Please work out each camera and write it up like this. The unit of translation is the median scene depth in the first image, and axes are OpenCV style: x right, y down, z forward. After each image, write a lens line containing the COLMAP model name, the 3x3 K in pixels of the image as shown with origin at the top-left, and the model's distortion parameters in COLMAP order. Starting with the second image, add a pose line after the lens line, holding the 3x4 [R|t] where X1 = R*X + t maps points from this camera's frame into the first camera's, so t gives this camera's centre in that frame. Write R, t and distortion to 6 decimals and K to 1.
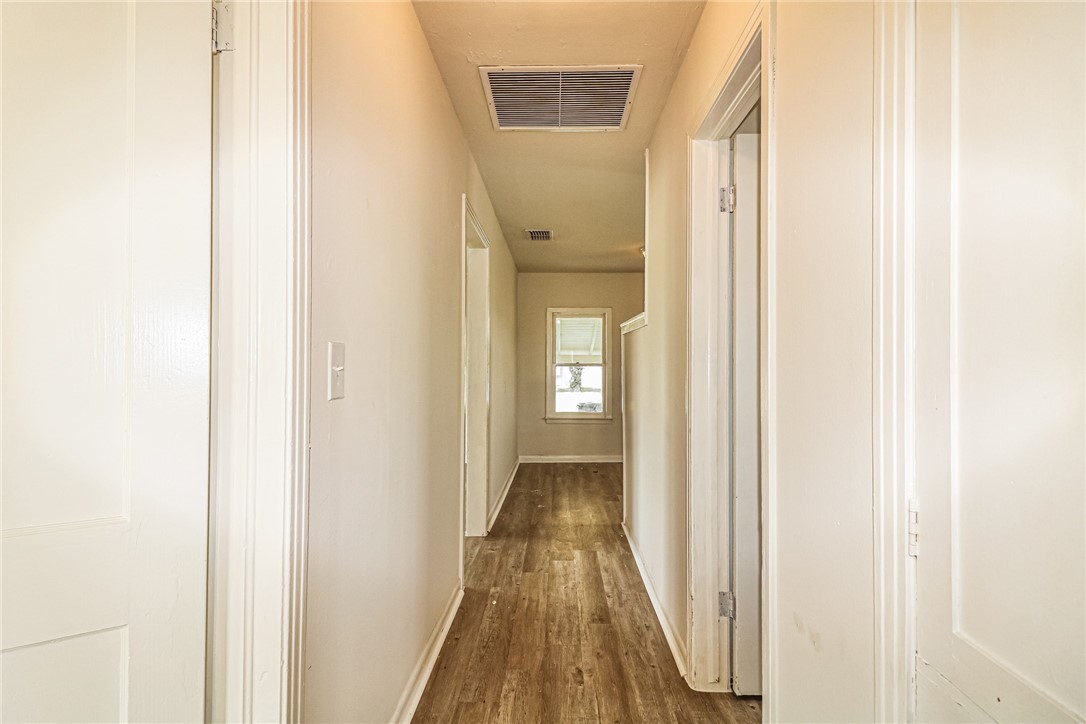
lens RADIAL K [[505.4, 0, 540.8], [0, 505.4, 375.7], [0, 0, 1]] dist [-0.001456, -0.001568]
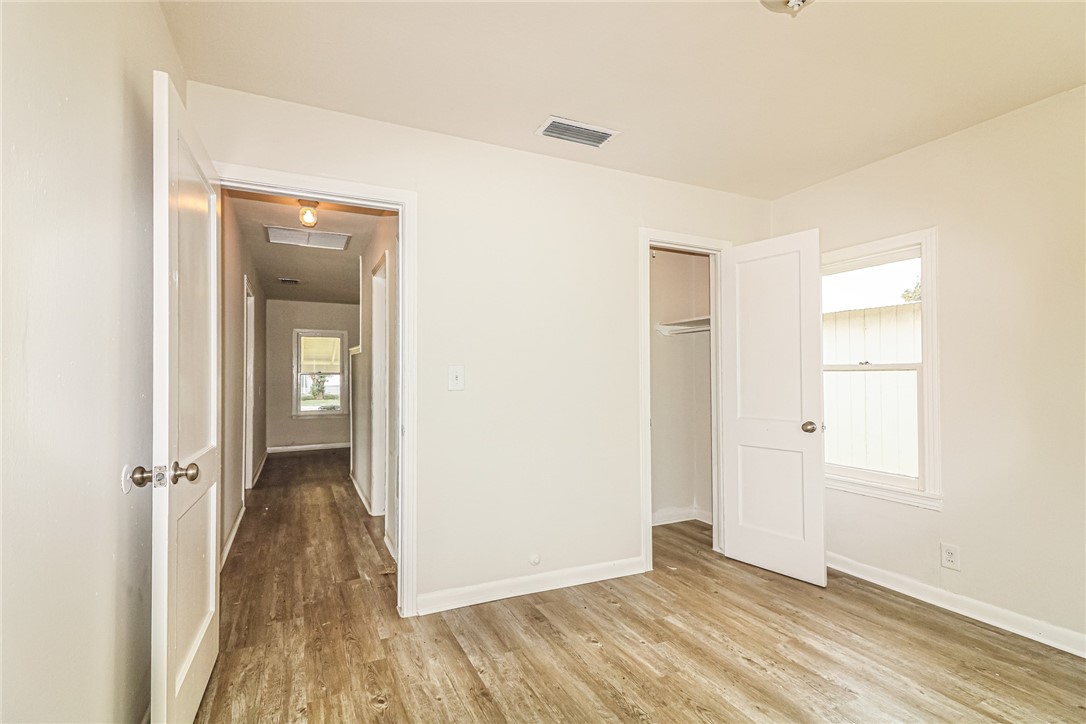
lens RADIAL K [[505.4, 0, 540.8], [0, 505.4, 375.7], [0, 0, 1]] dist [-0.001456, -0.001568]
pose [[0.885494, 0.004955, 0.464624, -0.027909], [0.002984, 0.999862, -0.016350, 0.007407], [-0.464641, 0.015864, 0.885357, -0.419532]]
